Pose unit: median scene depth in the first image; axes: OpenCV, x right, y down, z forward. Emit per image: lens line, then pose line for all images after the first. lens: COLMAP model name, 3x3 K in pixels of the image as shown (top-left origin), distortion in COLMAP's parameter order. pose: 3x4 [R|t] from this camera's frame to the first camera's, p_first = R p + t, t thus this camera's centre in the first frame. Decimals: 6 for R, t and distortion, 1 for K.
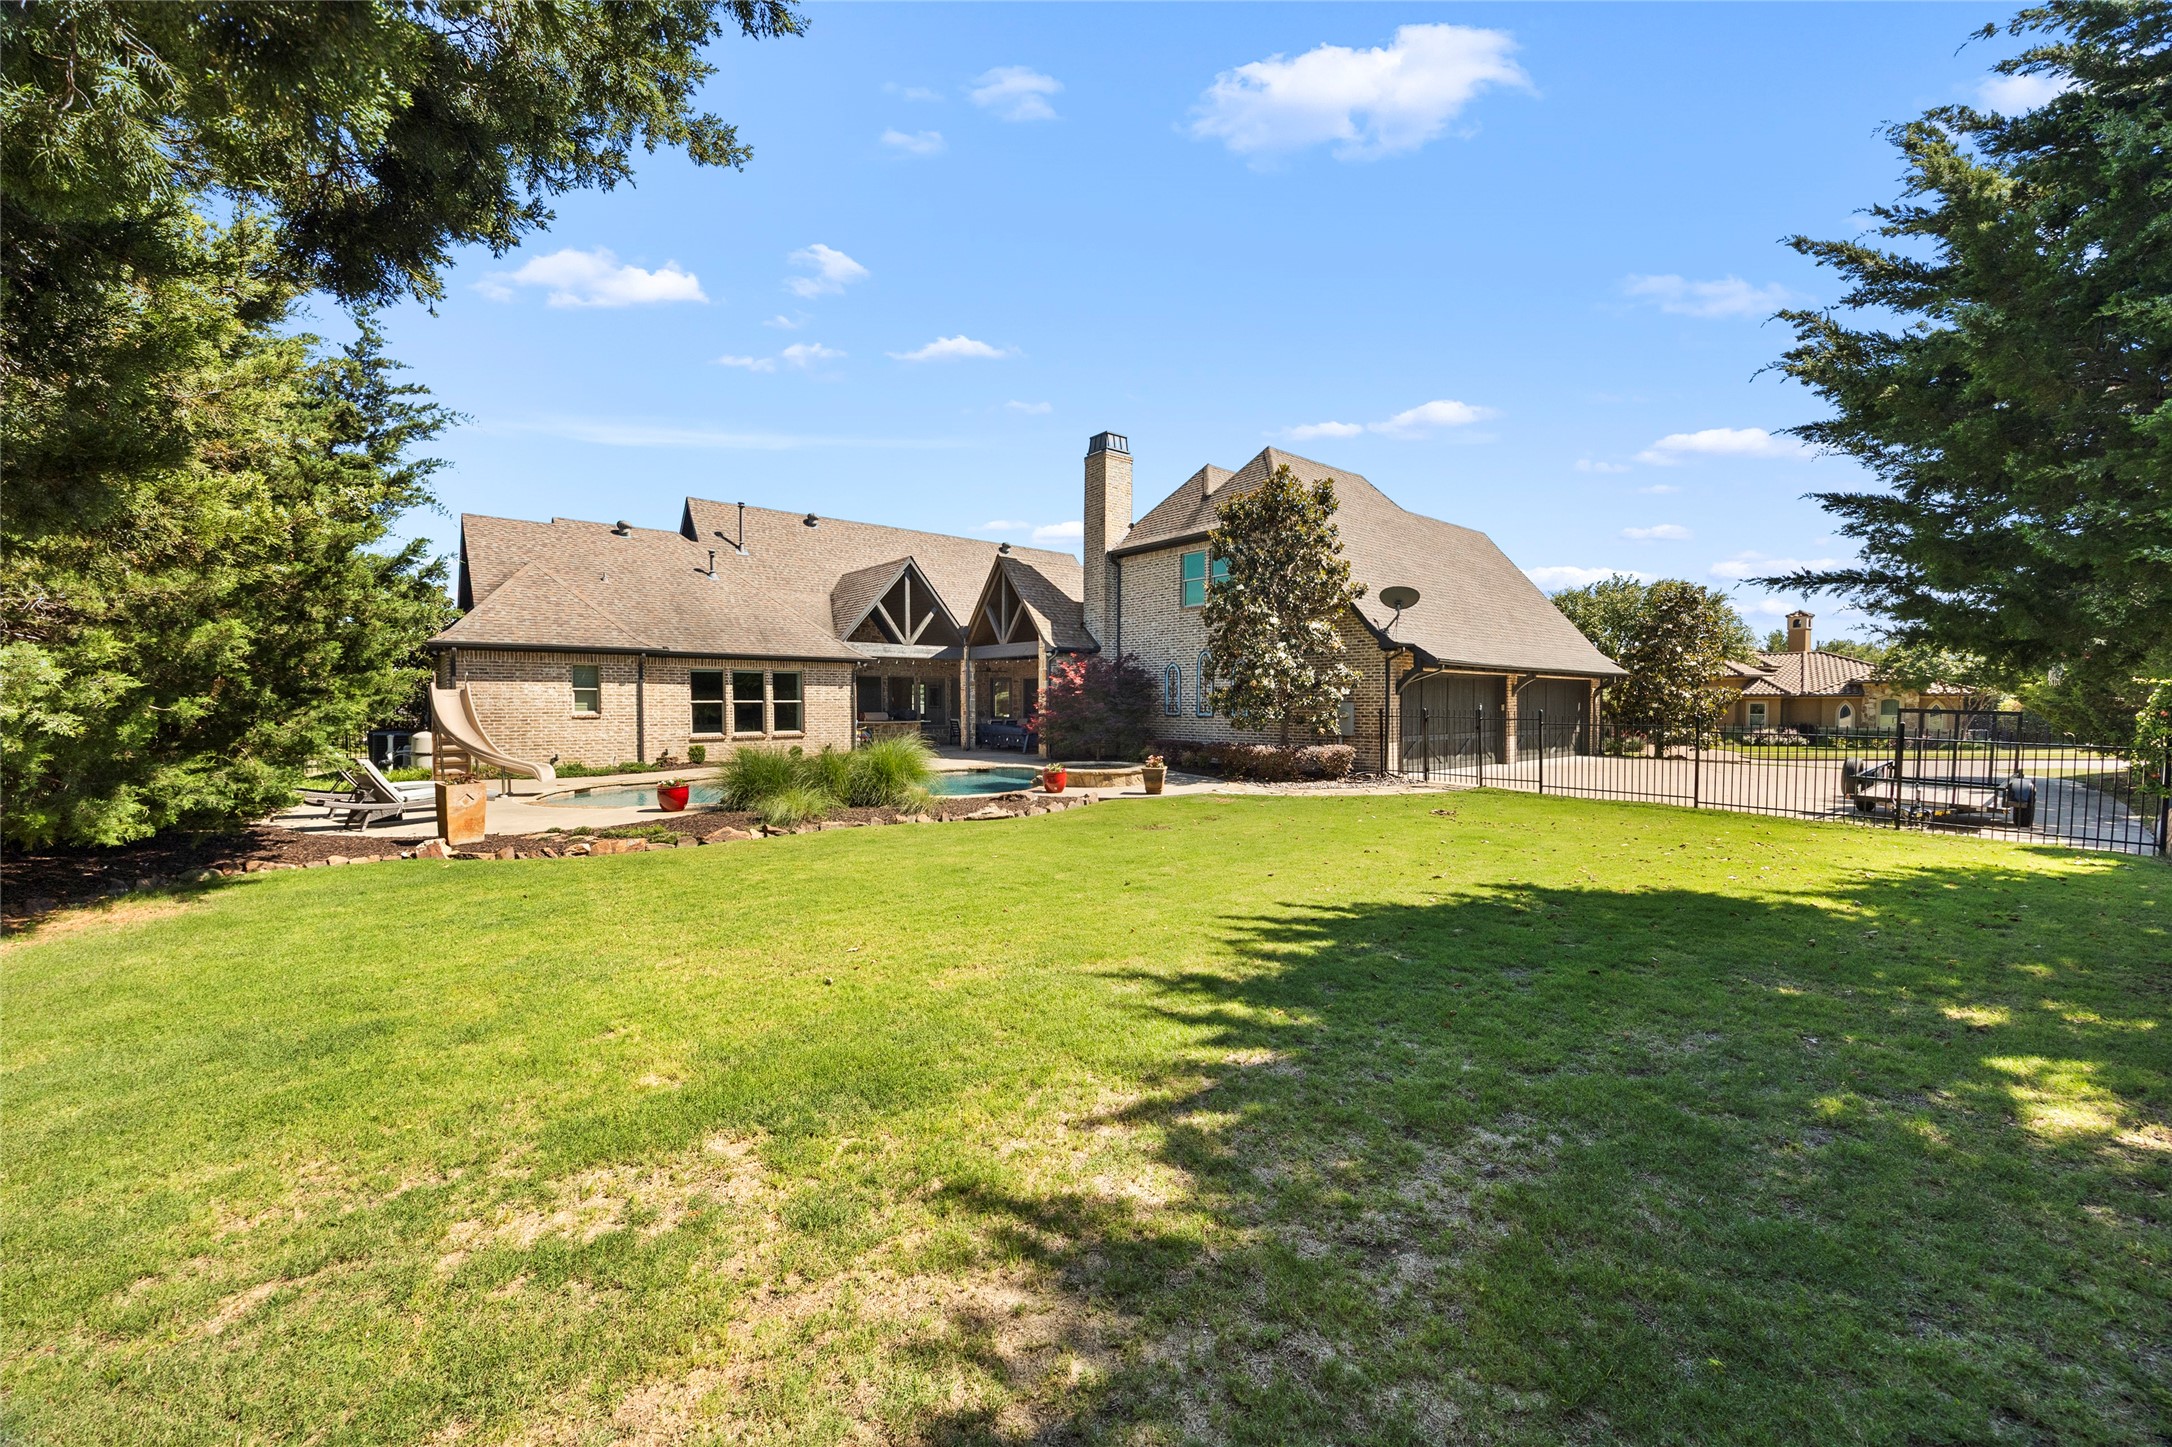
lens RADIAL K [[884.1, 0, 1085.3], [0, 884.1, 723.7], [0, 0, 1]] dist [0.000135, 0.000010]
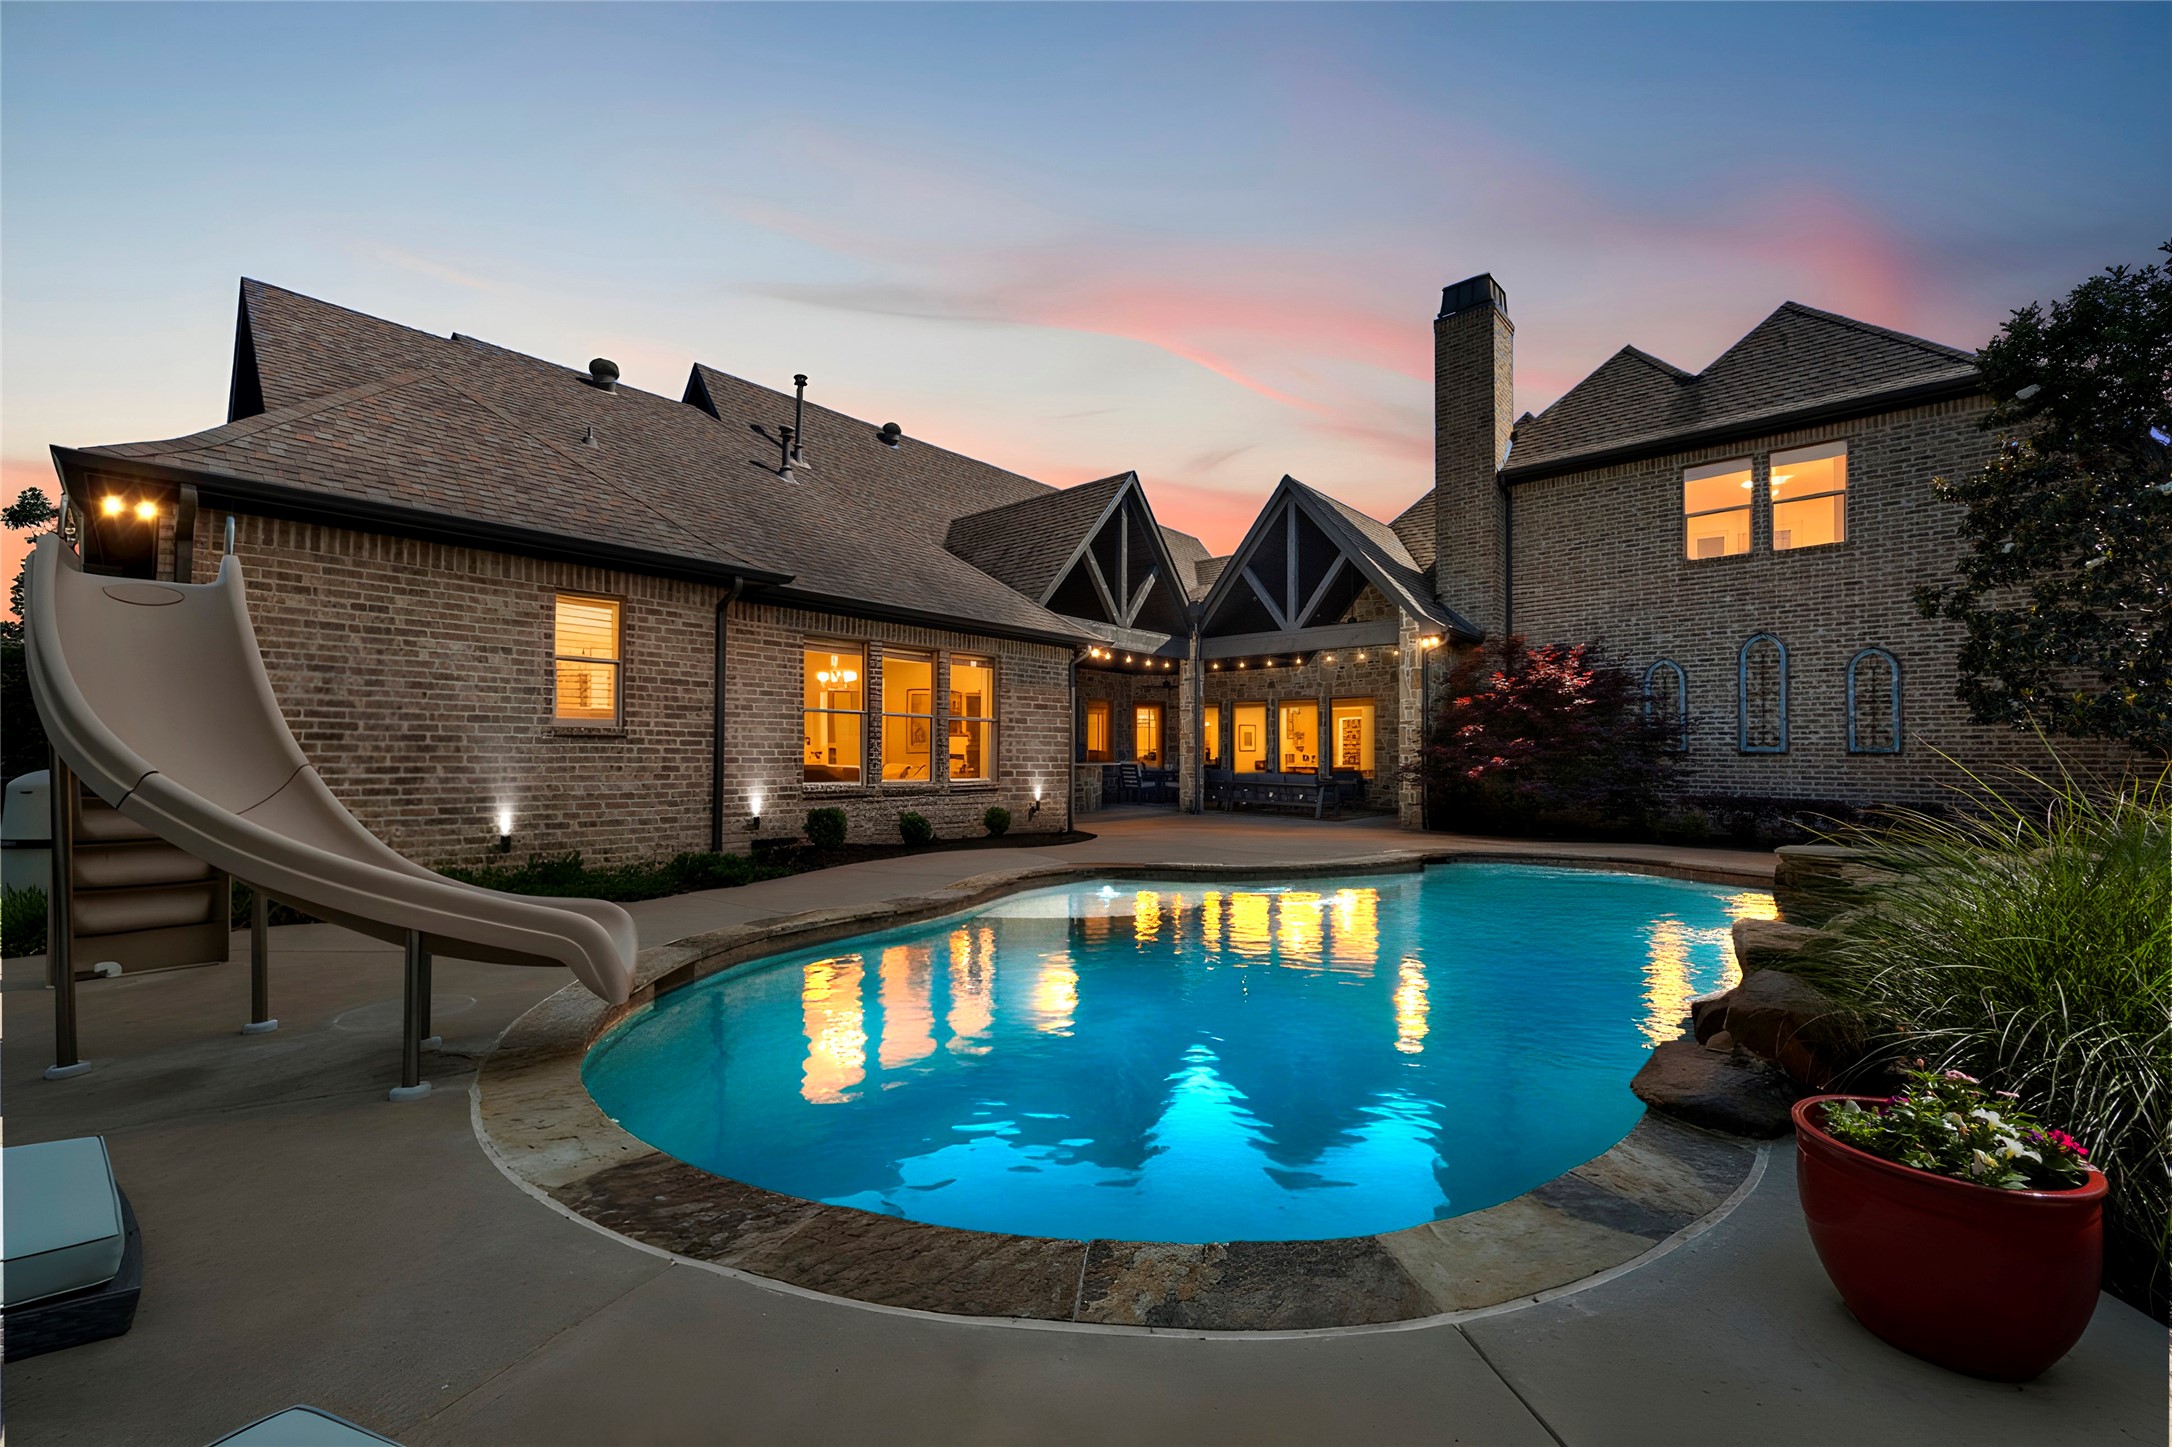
lens RADIAL K [[884.1, 0, 1086.2], [0, 884.1, 724.3], [0, 0, 1]] dist [0.000135, 0.000010]
pose [[0.987496, 0.011758, 0.157206, -0.316362], [-0.001819, 0.997998, -0.063219, 0.008903], [-0.157634, 0.062143, 0.985540, 0.455369]]
